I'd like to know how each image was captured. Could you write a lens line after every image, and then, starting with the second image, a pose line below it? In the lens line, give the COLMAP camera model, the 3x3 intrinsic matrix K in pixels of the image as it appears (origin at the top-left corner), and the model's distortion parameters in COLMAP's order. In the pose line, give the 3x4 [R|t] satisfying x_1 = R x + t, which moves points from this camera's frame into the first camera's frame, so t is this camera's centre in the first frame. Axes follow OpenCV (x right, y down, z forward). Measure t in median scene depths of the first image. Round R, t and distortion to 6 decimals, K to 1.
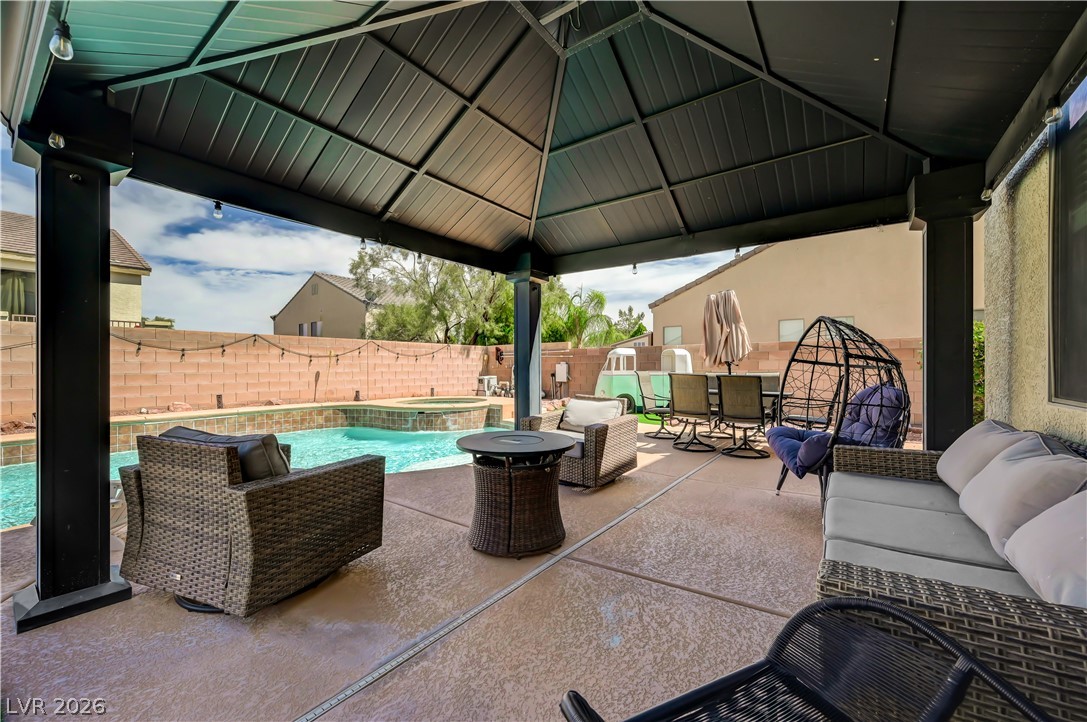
lens RADIAL K [[432.7, 0, 559.1], [0, 432.7, 366.0], [0, 0, 1]] dist [-0.002407, -0.000406]
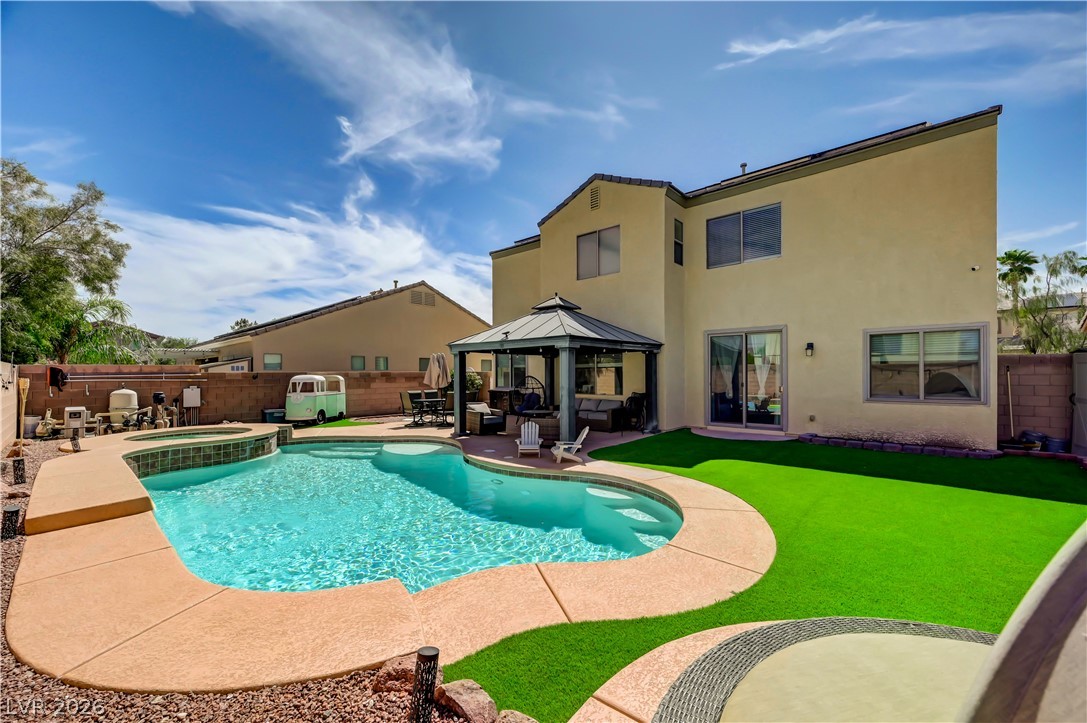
lens RADIAL K [[432.7, 0, 544.5], [0, 432.7, 366.3], [0, 0, 1]] dist [-0.002407, -0.000406]
pose [[0.117609, 0.013069, 0.992974, -1.029813], [0.001409, 0.999910, -0.013328, -0.047892], [-0.993059, 0.002967, 0.117580, 0.129144]]
